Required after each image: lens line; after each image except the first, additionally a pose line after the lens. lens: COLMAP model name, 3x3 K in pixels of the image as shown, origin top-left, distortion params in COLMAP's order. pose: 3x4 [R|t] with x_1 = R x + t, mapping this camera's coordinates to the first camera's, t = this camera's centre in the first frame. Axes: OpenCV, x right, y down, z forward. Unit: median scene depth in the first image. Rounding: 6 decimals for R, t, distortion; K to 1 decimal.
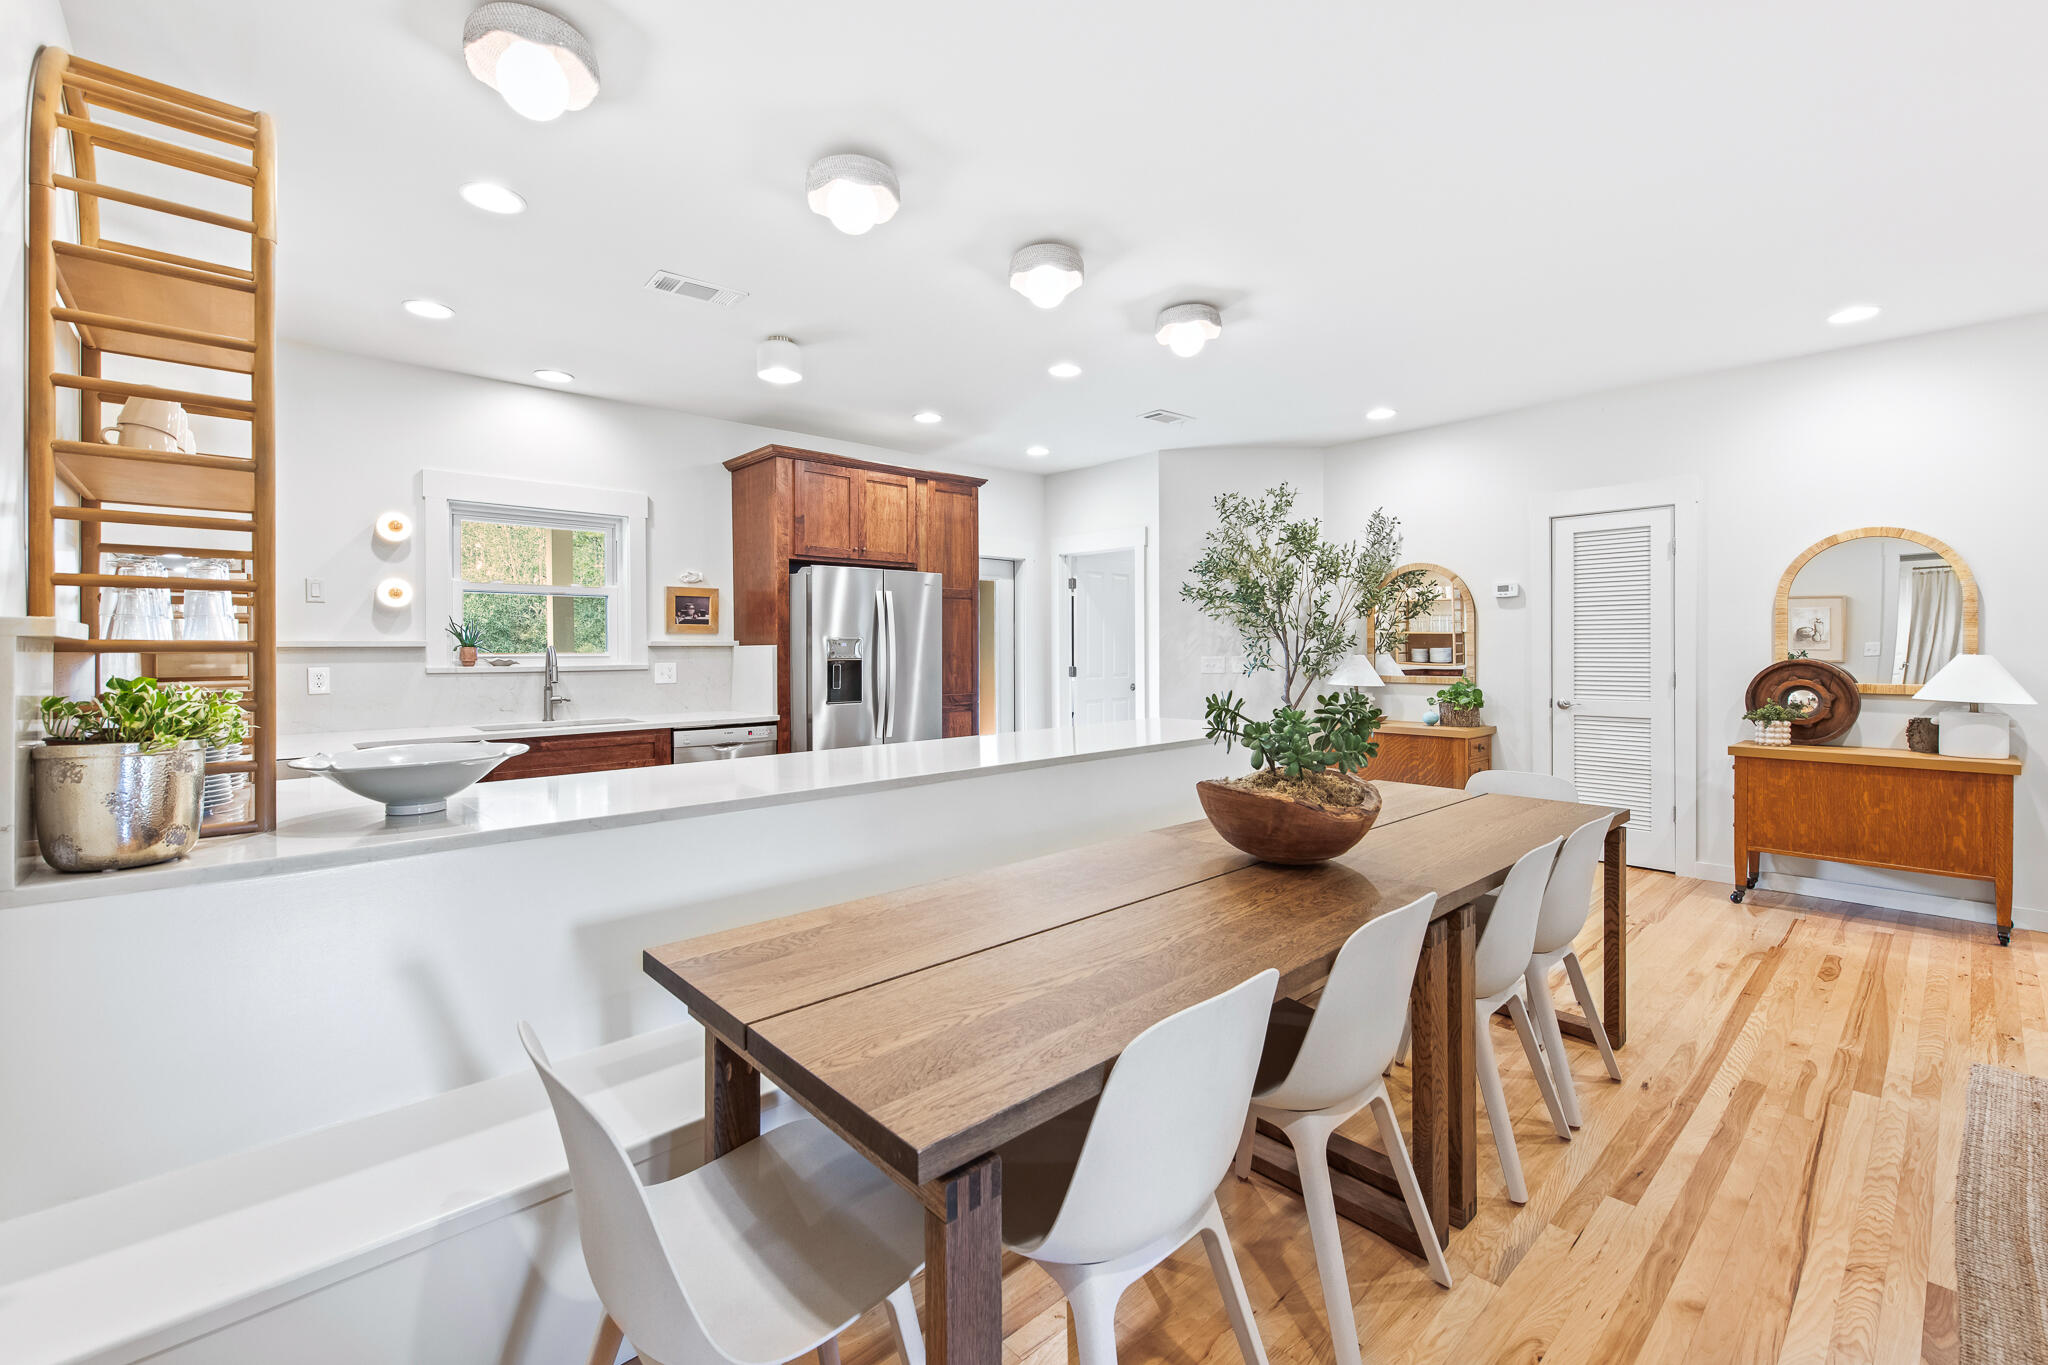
lens RADIAL K [[862.2, 0, 1022.6], [0, 862.2, 652.1], [0, 0, 1]] dist [0.004053, -0.002450]
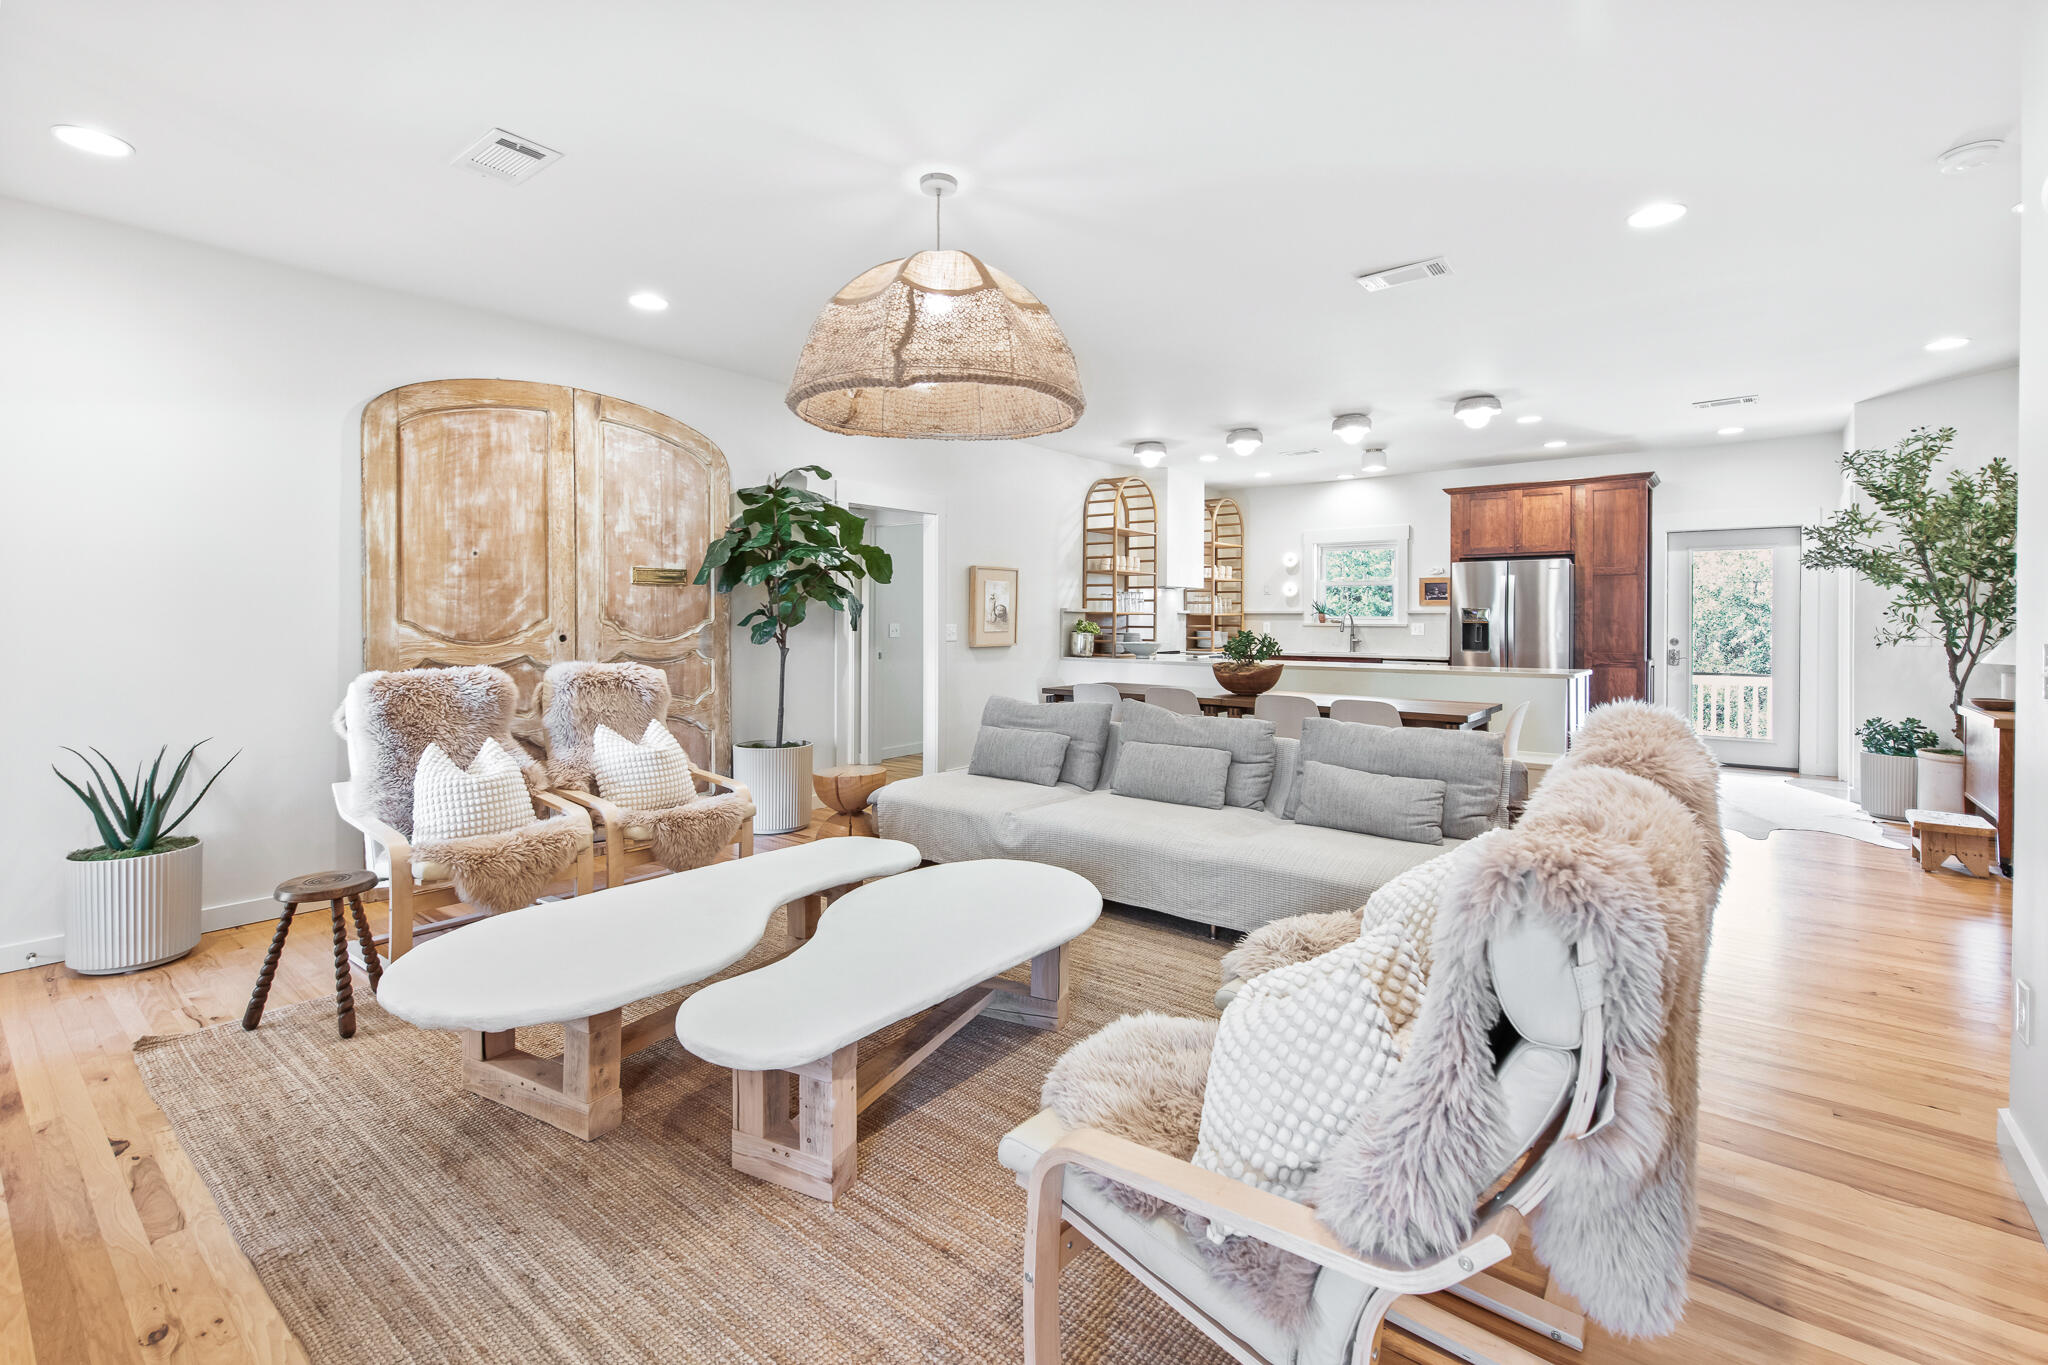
lens RADIAL K [[906.0, 0, 1018.1], [0, 906.0, 624.5], [0, 0, 1]] dist [0.008018, -0.002601]
pose [[0.165634, 0.014707, -0.986078, 1.410119], [-0.006407, 0.999884, 0.013837, -0.005784], [0.986166, 0.004026, 0.165709, -0.073377]]
